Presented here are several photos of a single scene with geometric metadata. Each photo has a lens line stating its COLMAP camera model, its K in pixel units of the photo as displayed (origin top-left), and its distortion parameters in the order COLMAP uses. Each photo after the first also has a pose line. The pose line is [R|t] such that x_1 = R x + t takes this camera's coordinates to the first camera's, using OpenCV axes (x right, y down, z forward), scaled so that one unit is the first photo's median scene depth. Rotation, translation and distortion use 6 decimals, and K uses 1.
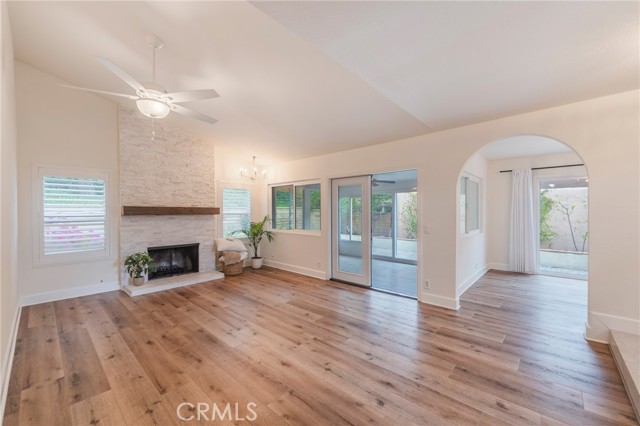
lens RADIAL K [[258.6, 0, 320.0], [0, 258.6, 213.5], [0, 0, 1]] dist [-0.000622, -0.000947]
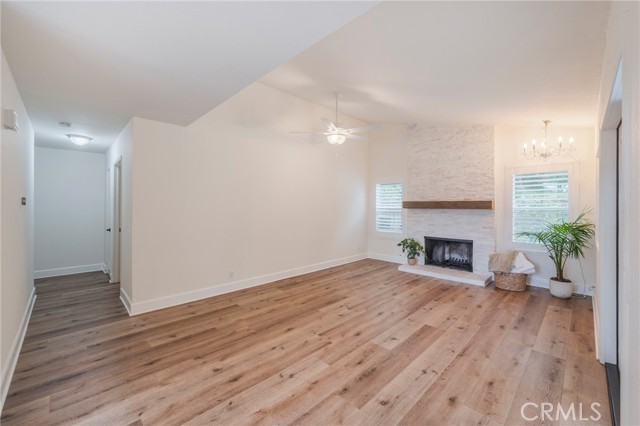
lens RADIAL K [[258.6, 0, 319.9], [0, 258.6, 207.6], [0, 0, 1]] dist [-0.000622, -0.000947]
pose [[-0.052382, 0.010261, -0.998574, 0.634484], [-0.005745, 0.999928, 0.010576, -0.009924], [0.998611, 0.006291, -0.052320, 0.703318]]
